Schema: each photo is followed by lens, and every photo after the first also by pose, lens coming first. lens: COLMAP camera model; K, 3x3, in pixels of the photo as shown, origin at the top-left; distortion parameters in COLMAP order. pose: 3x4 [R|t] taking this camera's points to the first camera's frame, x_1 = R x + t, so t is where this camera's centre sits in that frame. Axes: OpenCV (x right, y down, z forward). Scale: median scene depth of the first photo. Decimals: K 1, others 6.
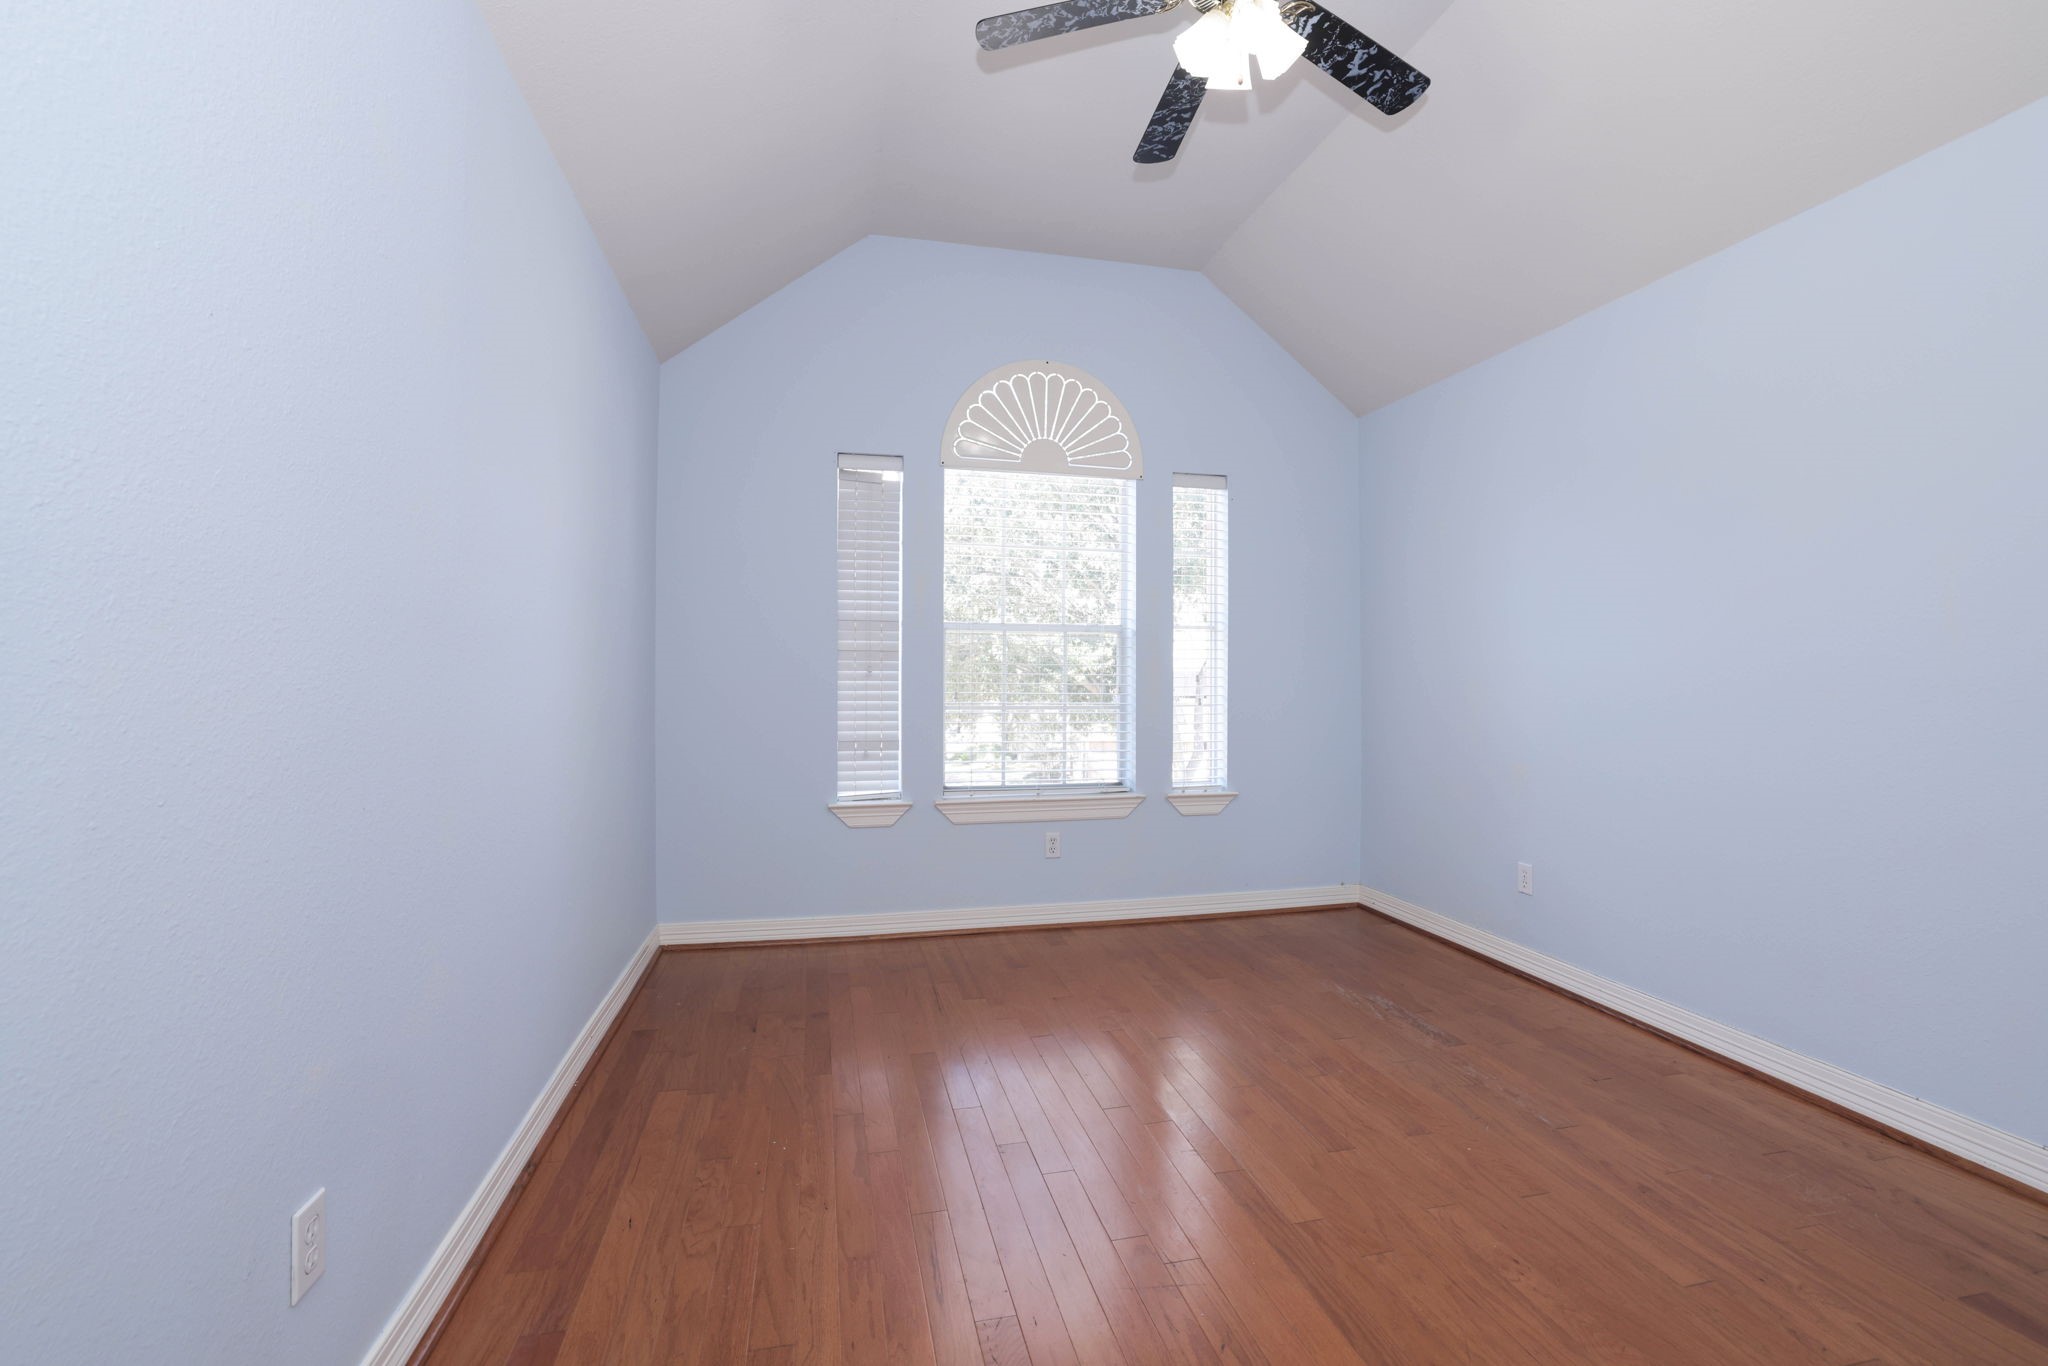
lens RADIAL K [[893.5, 0, 1024.0], [0, 893.5, 683.0], [0, 0, 1]] dist [0.000723, 0.000024]
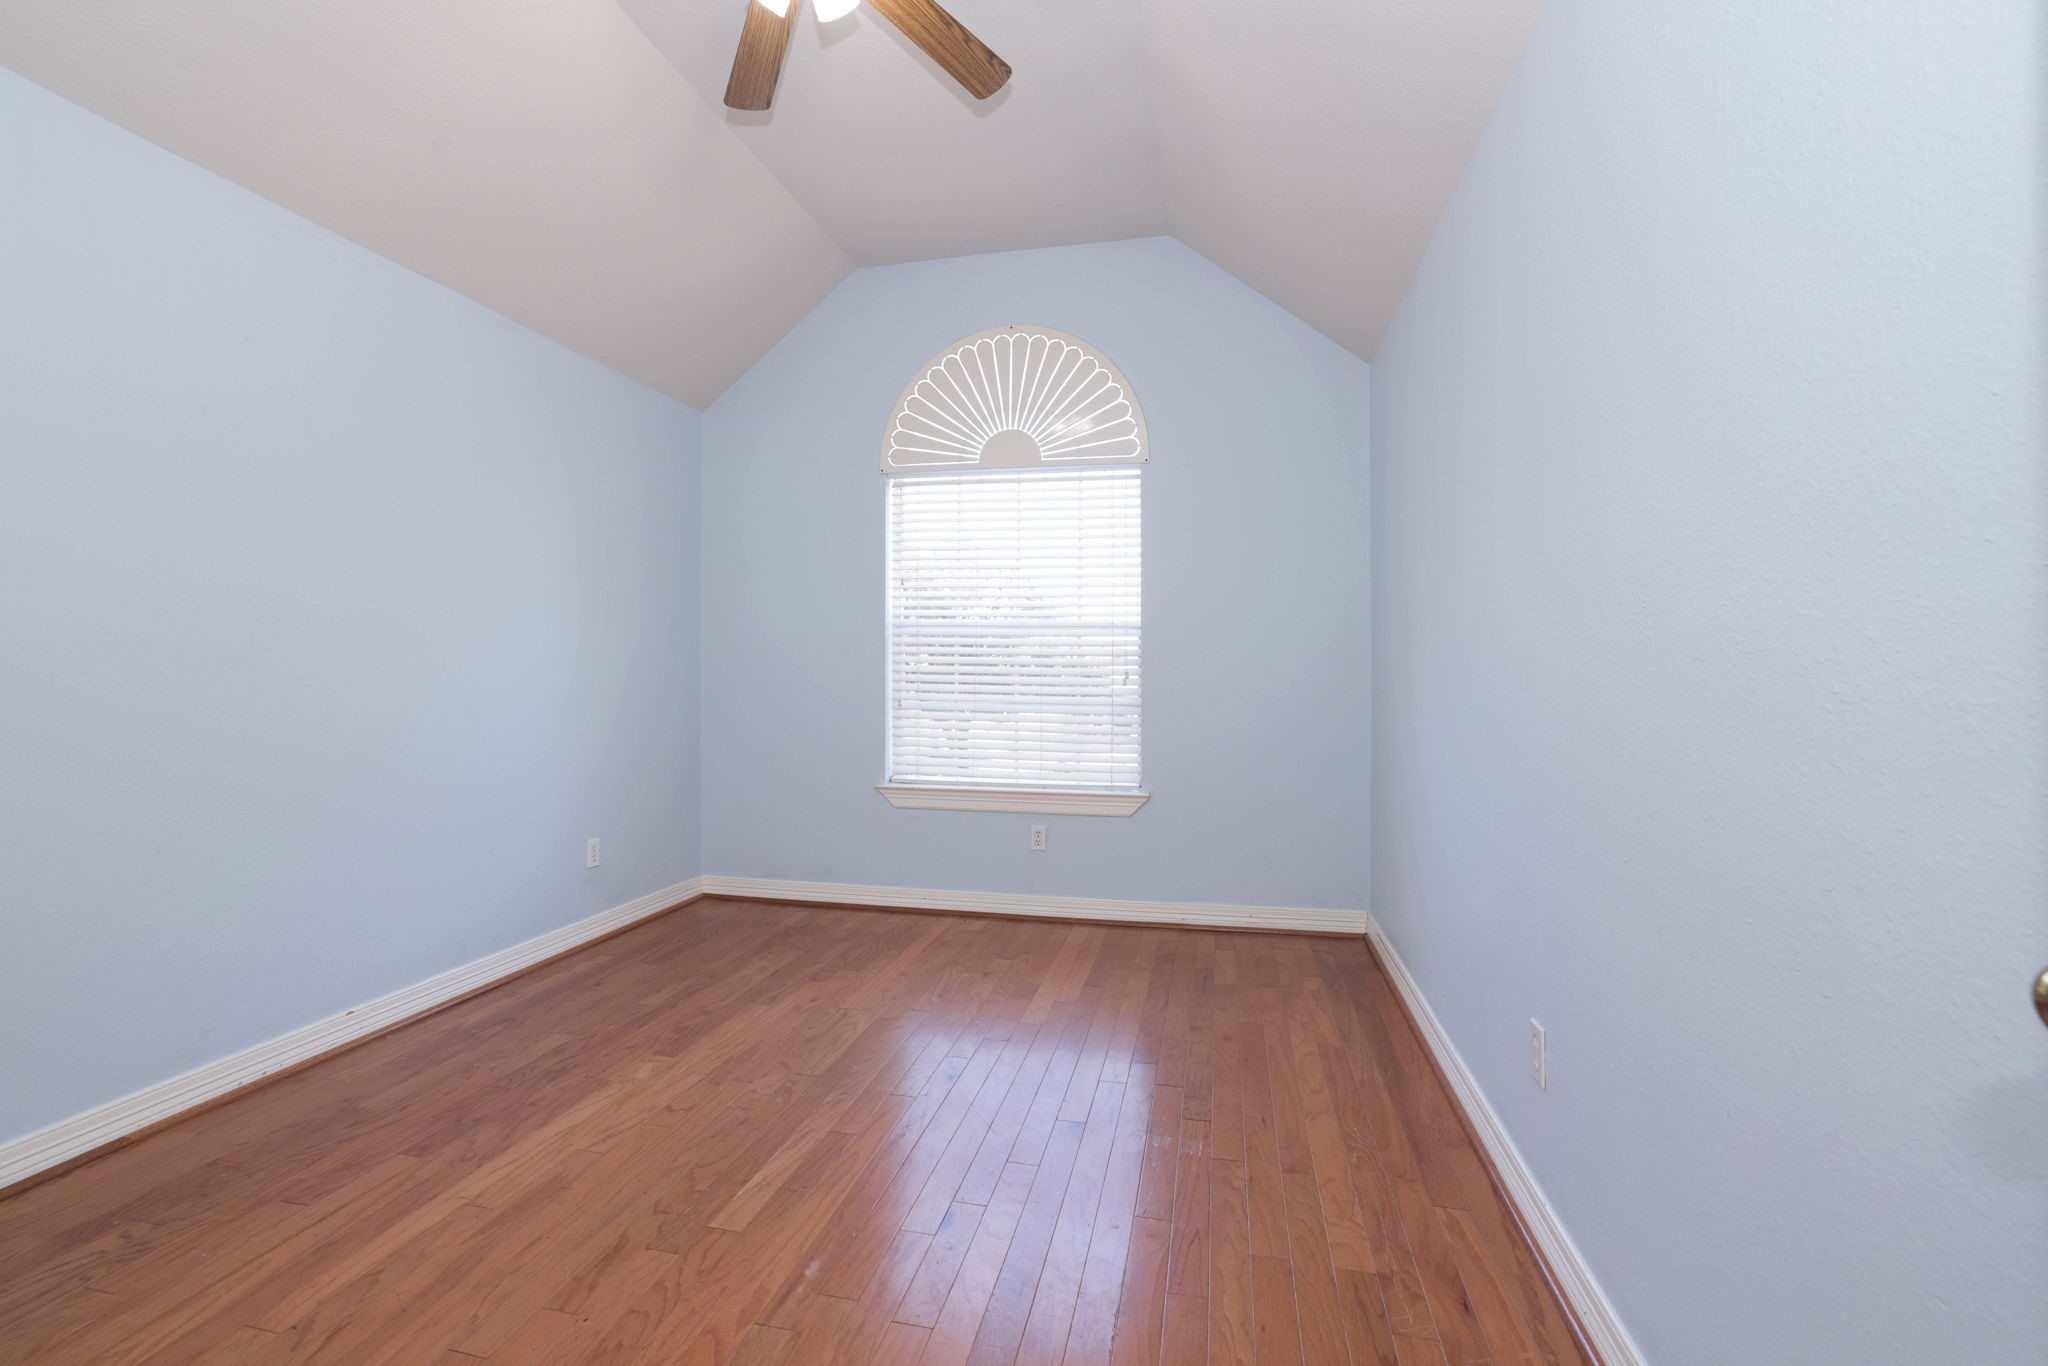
lens RADIAL K [[879.4, 0, 1024.0], [0, 879.4, 683.0], [0, 0, 1]] dist [-0.001696, -0.000132]
pose [[0.903171, 0.008320, -0.429200, 0.449327], [-0.005277, 0.999952, 0.008281, -0.001783], [0.429248, -0.005214, 0.903171, 0.097910]]
